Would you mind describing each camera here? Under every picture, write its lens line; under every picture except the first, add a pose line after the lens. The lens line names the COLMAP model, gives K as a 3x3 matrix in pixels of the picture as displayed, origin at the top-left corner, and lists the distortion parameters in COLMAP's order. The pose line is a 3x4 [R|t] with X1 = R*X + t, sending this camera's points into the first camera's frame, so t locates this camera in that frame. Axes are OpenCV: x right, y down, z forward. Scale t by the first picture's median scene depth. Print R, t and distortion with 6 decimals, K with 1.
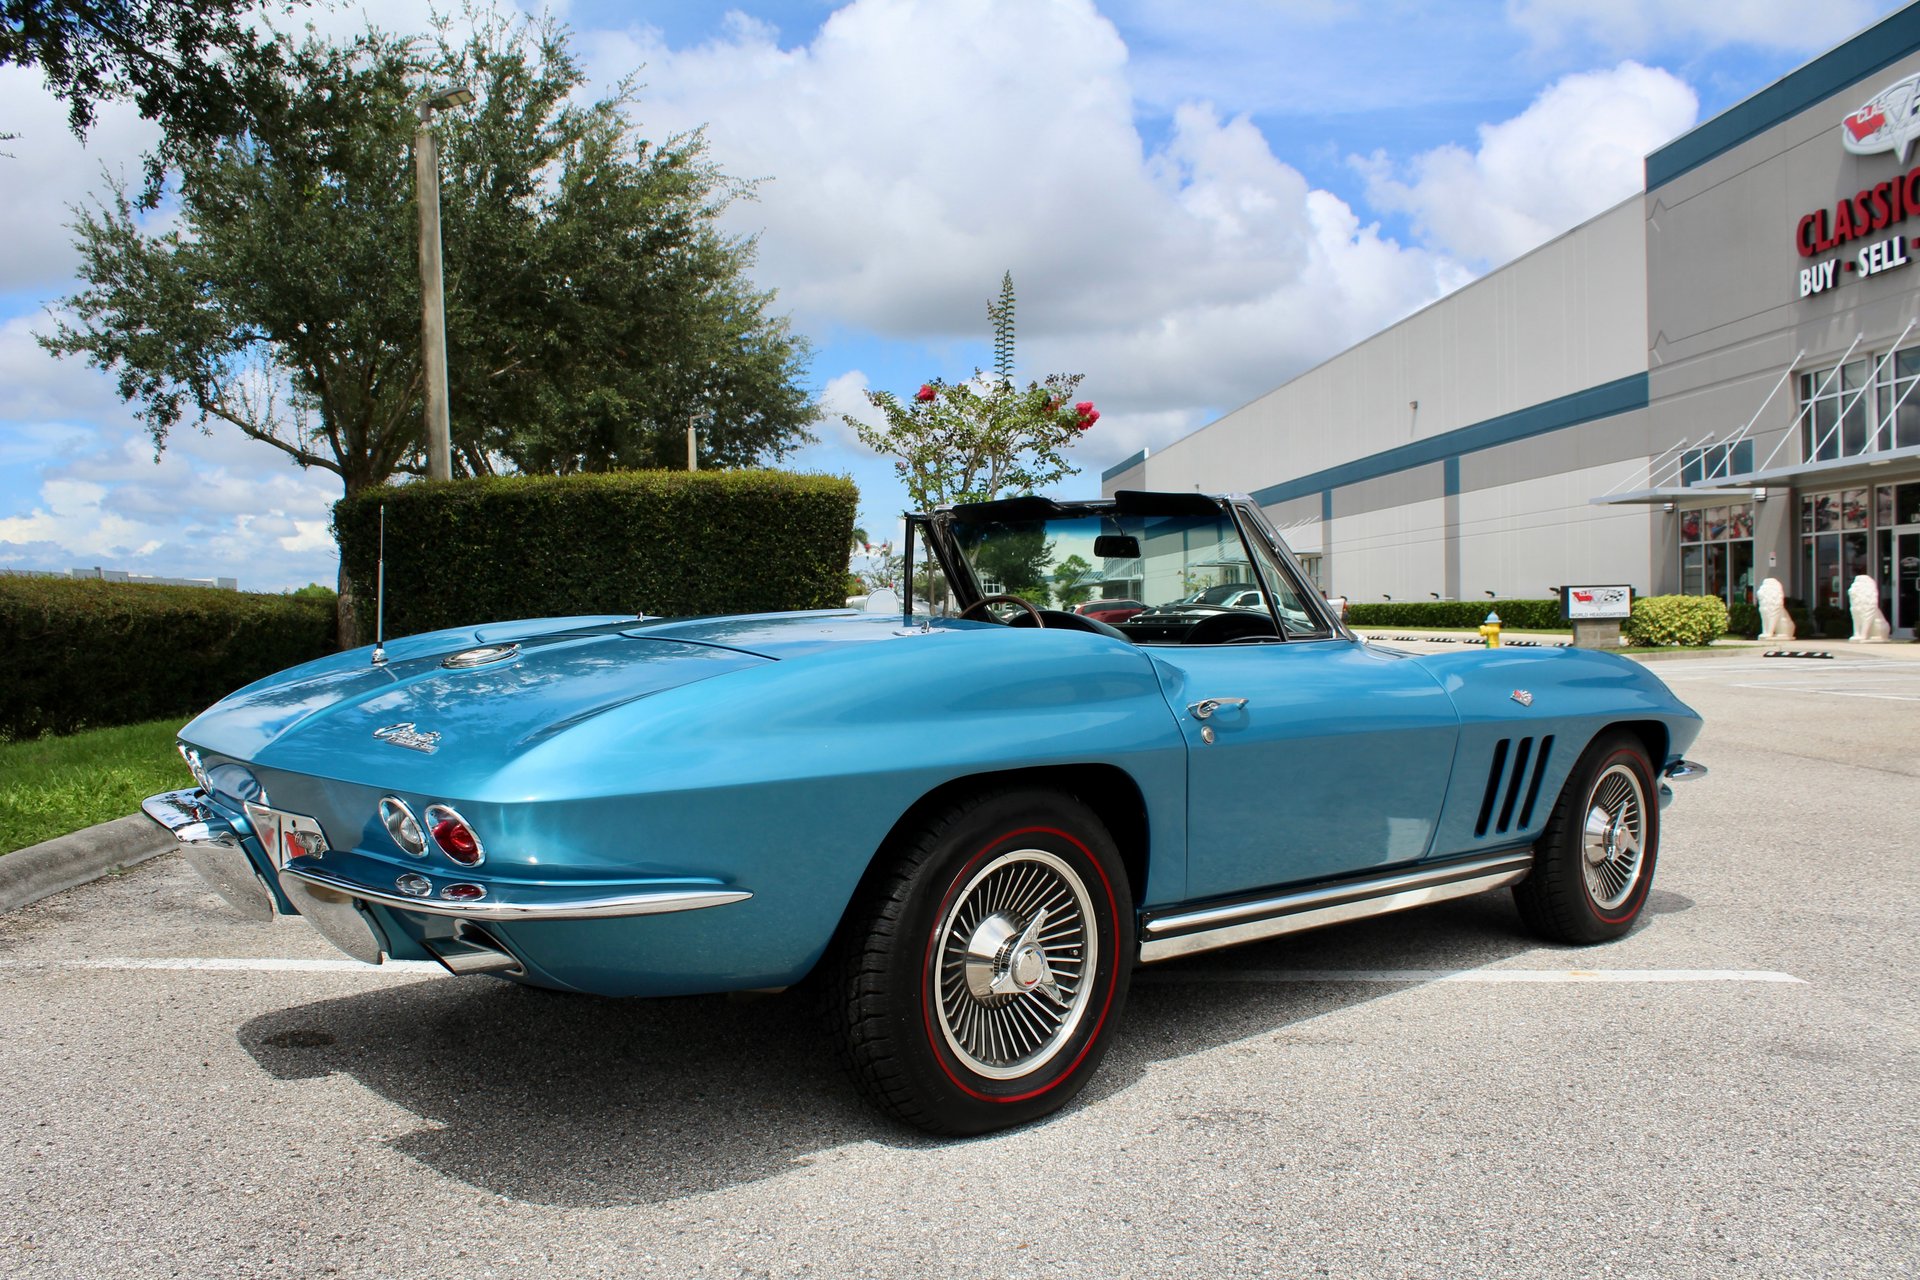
lens RADIAL K [[1657.0, 0, 959.3], [0, 1657.0, 653.0], [0, 0, 1]] dist [-0.169050, 0.163370]
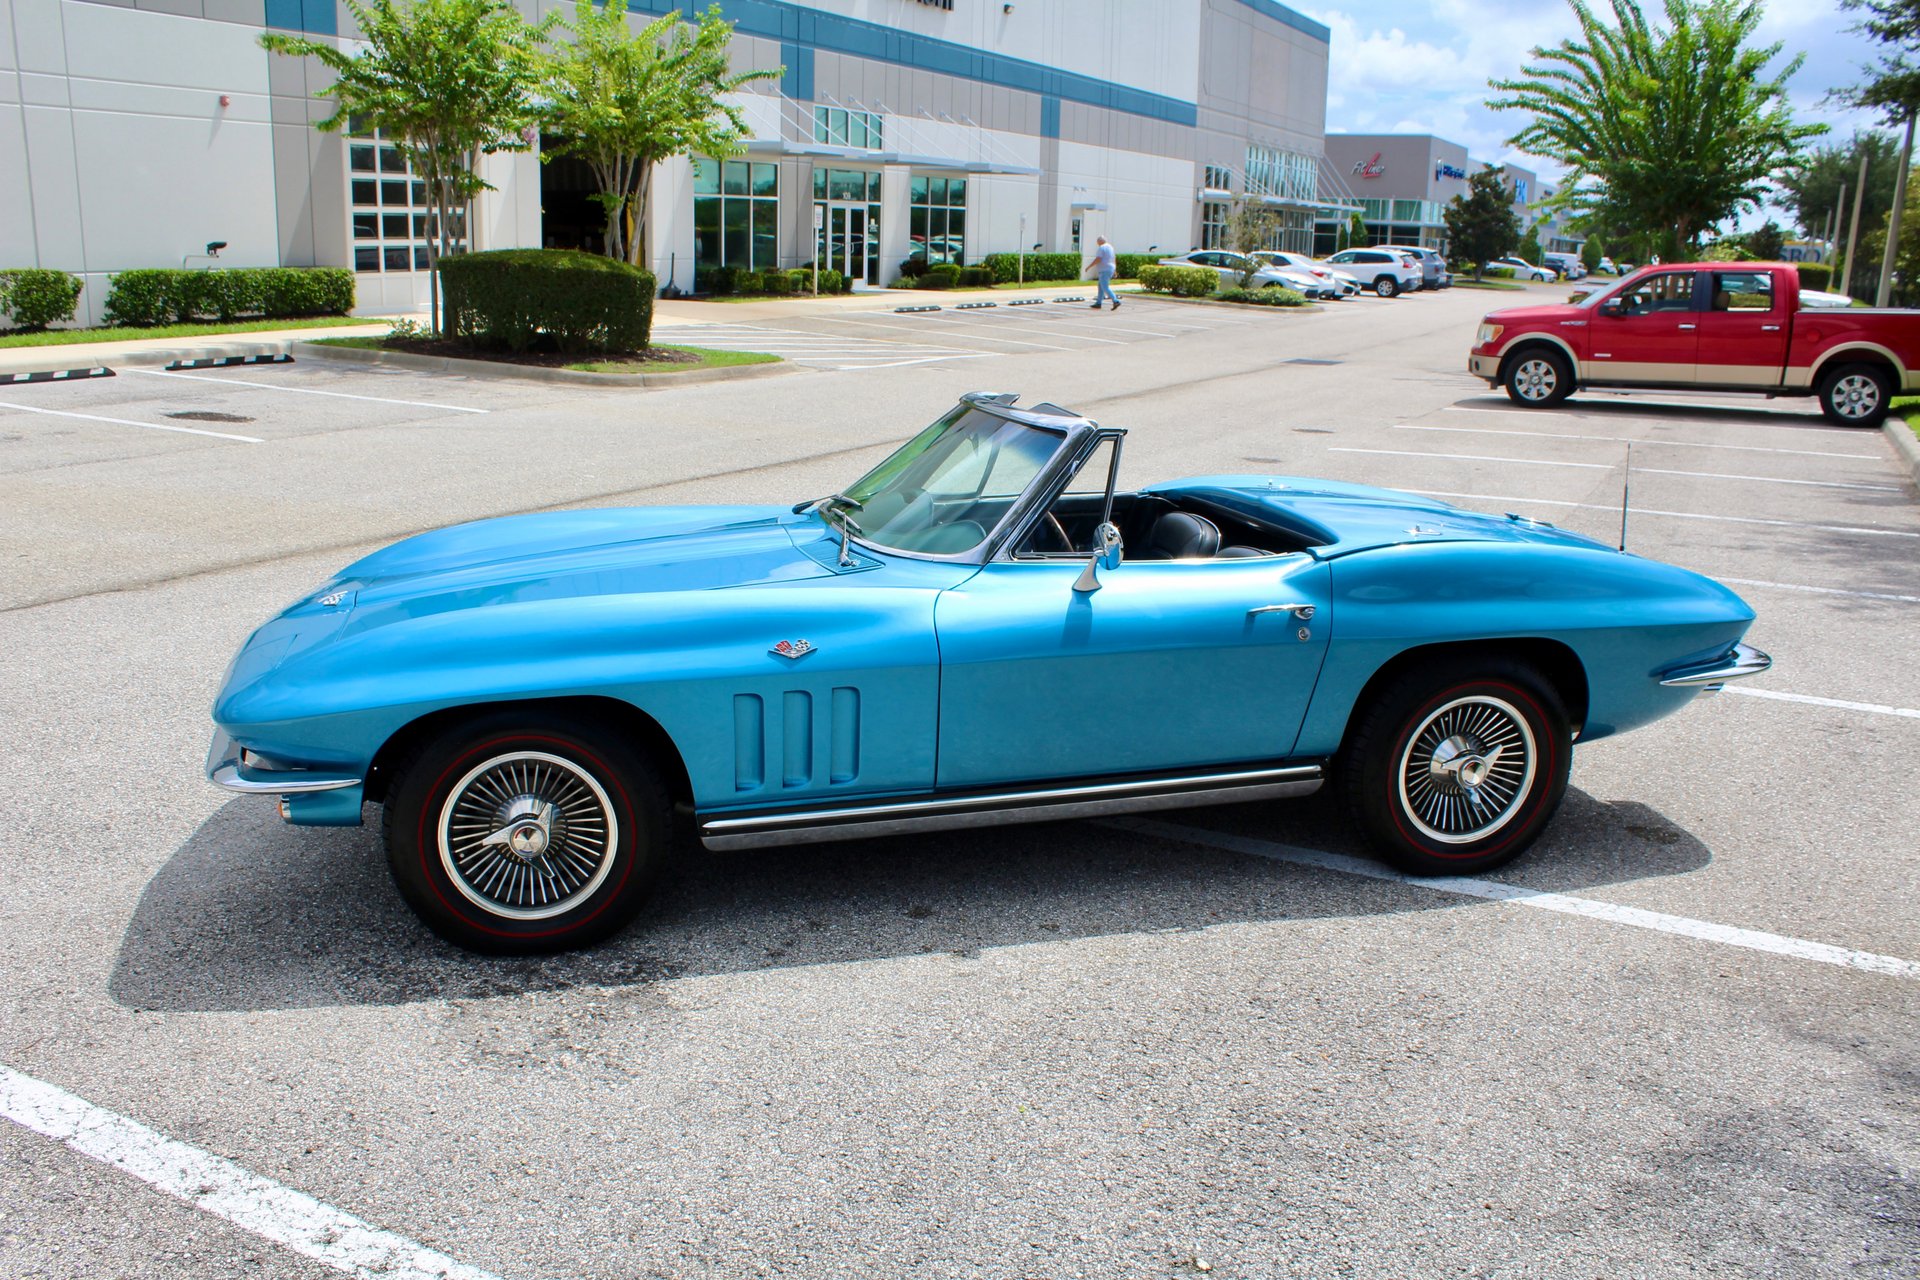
lens RADIAL K [[1650.2, 0, 960.9], [0, 1650.2, 648.7], [0, 0, 1]] dist [-0.165504, 0.154191]
pose [[-0.865468, -0.129563, 0.483920, -0.194768], [0.000481, 0.965762, 0.259429, -0.096064], [-0.500964, 0.224760, -0.835774, 0.864302]]
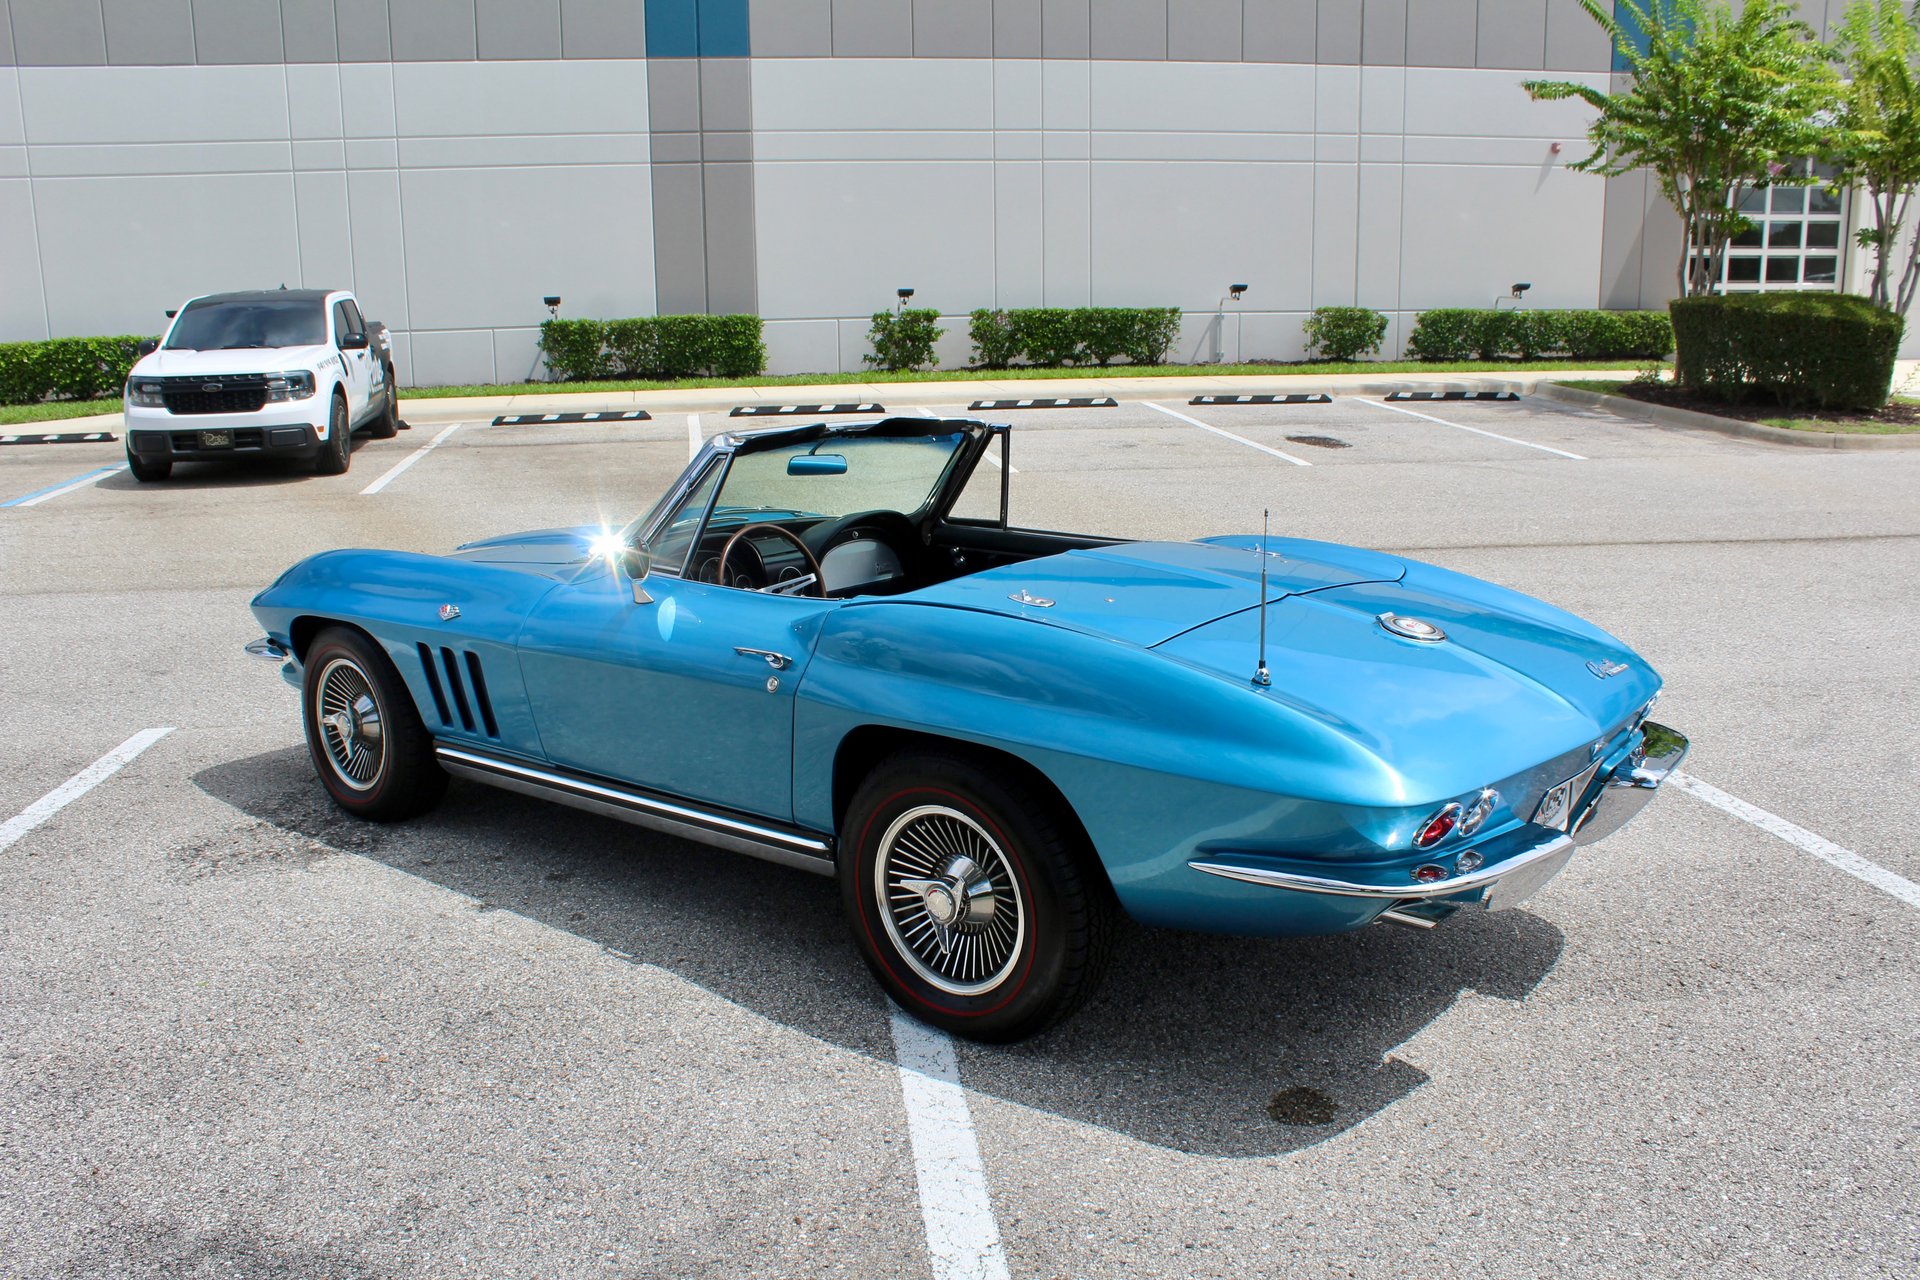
lens RADIAL K [[1652.2, 0, 958.4], [0, 1652.2, 649.8], [0, 0, 1]] dist [-0.165259, 0.153517]
pose [[-0.110723, -0.206680, 0.972123, -0.439809], [0.038589, 0.976506, 0.212007, -0.076118], [-0.993102, 0.060987, -0.100146, 0.456060]]
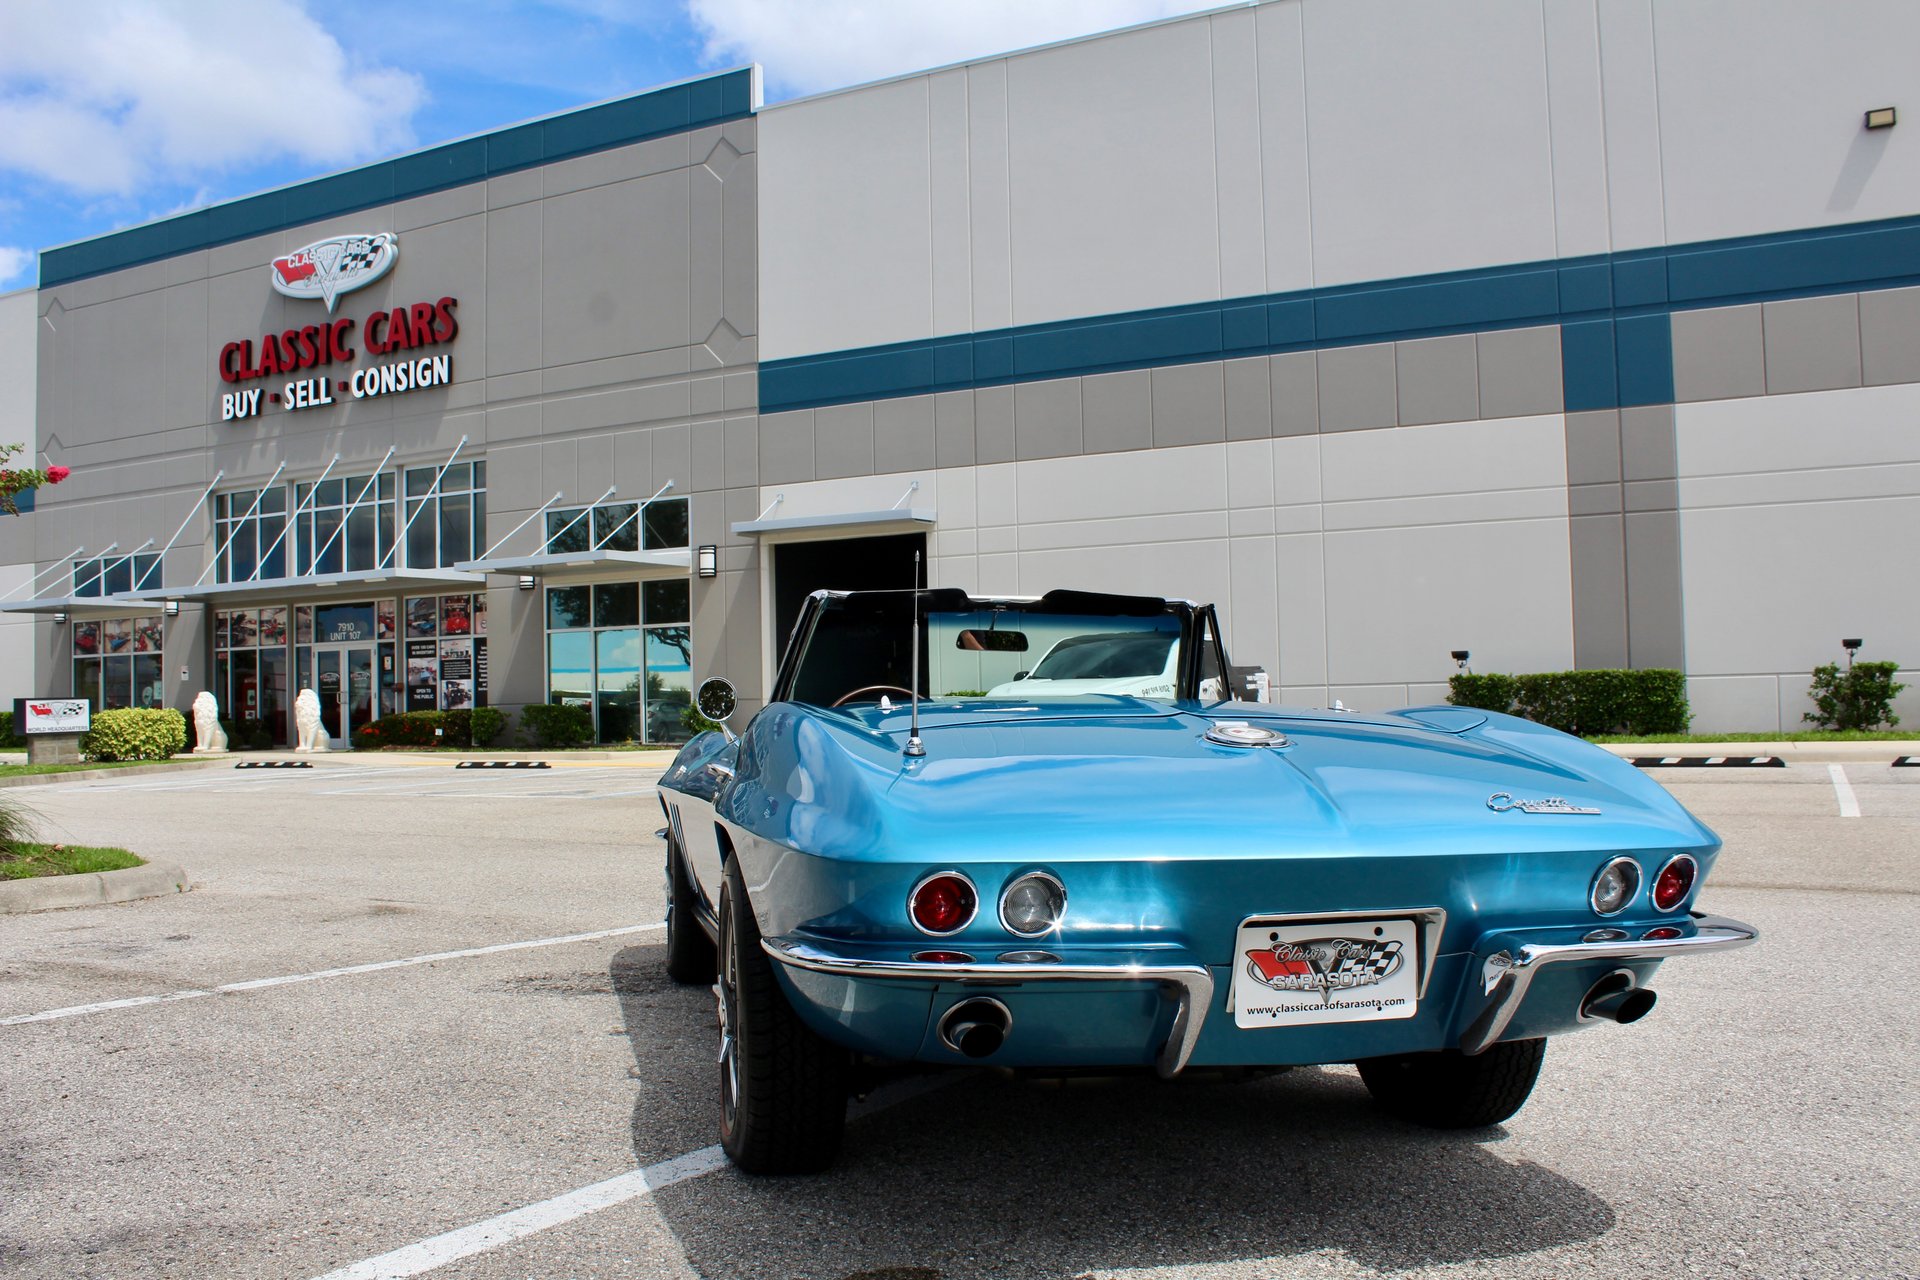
lens RADIAL K [[1657.0, 0, 959.3], [0, 1657.0, 653.0], [0, 0, 1]] dist [-0.169050, 0.163370]
pose [[0.512877, 0.029003, 0.857972, -0.368421], [0.033921, 0.997964, -0.054013, 0.000193], [-0.857792, 0.056805, 0.510849, 0.212020]]
